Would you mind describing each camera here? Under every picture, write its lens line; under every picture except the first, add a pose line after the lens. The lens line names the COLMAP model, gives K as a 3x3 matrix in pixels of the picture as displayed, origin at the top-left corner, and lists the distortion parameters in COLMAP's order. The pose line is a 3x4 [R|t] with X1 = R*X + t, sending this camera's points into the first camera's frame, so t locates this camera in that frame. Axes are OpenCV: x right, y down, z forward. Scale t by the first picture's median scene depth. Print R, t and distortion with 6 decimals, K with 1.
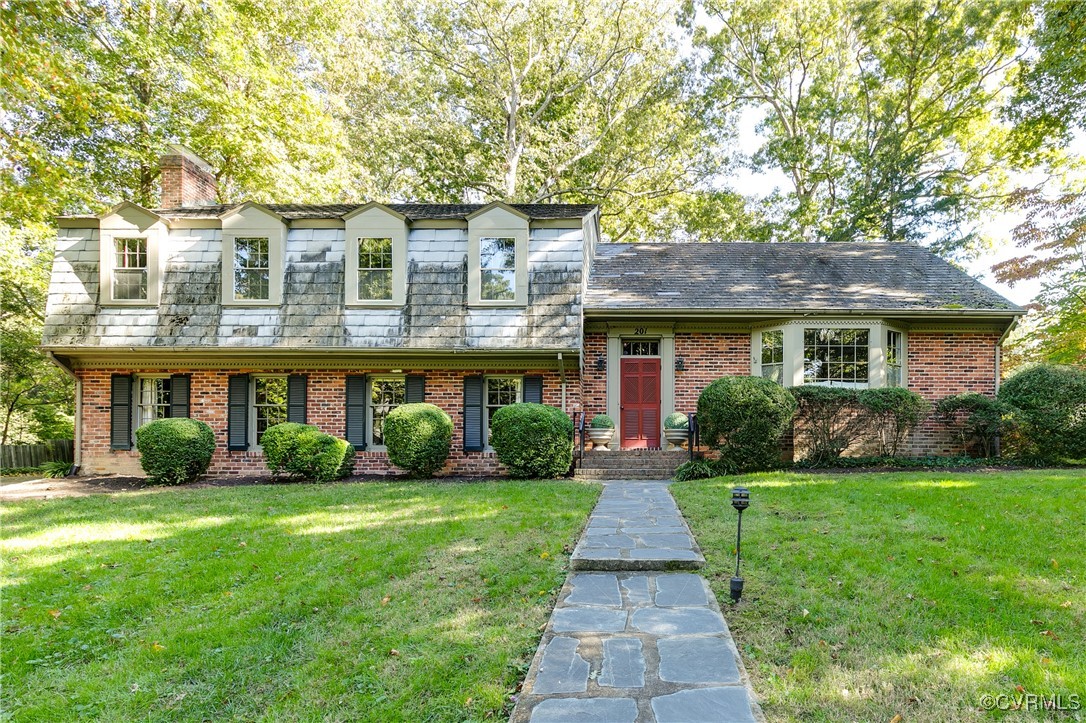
lens RADIAL K [[571.2, 0, 533.7], [0, 571.2, 396.6], [0, 0, 1]] dist [0.009010, 0.000315]
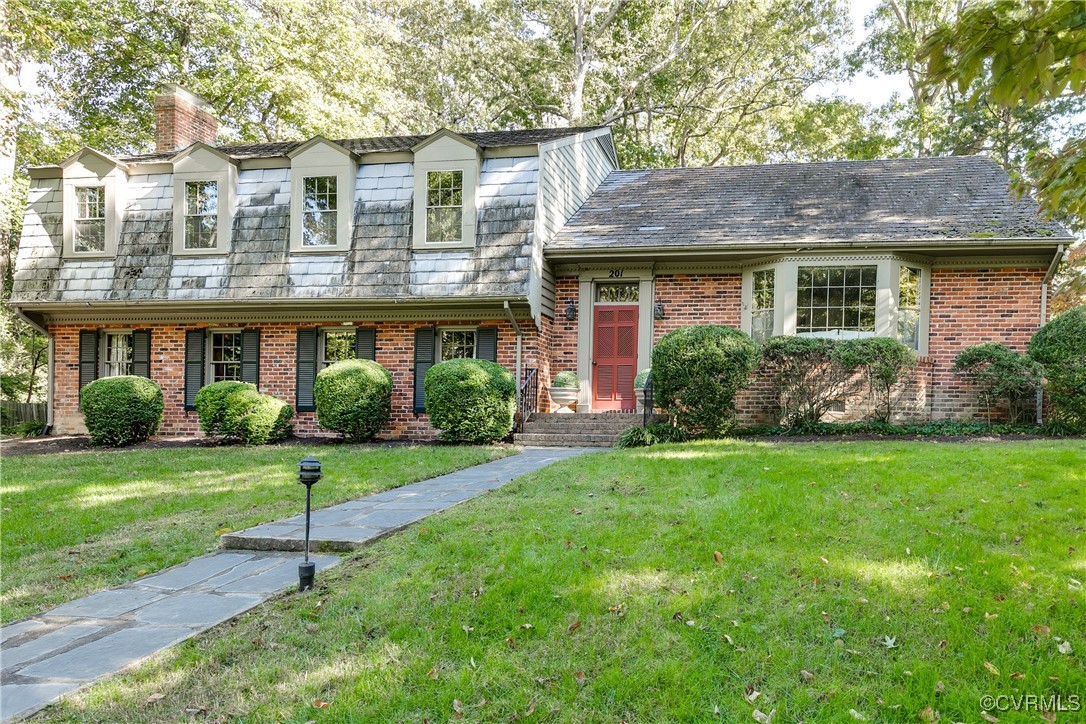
lens RADIAL K [[650.7, 0, 543.9], [0, 650.7, 363.4], [0, 0, 1]] dist [0.003907, 0.004834]
pose [[0.992244, -0.004227, -0.124235, 0.201242], [0.006843, 0.999764, 0.020637, -0.000998], [0.124119, -0.021327, 0.992038, 0.016410]]
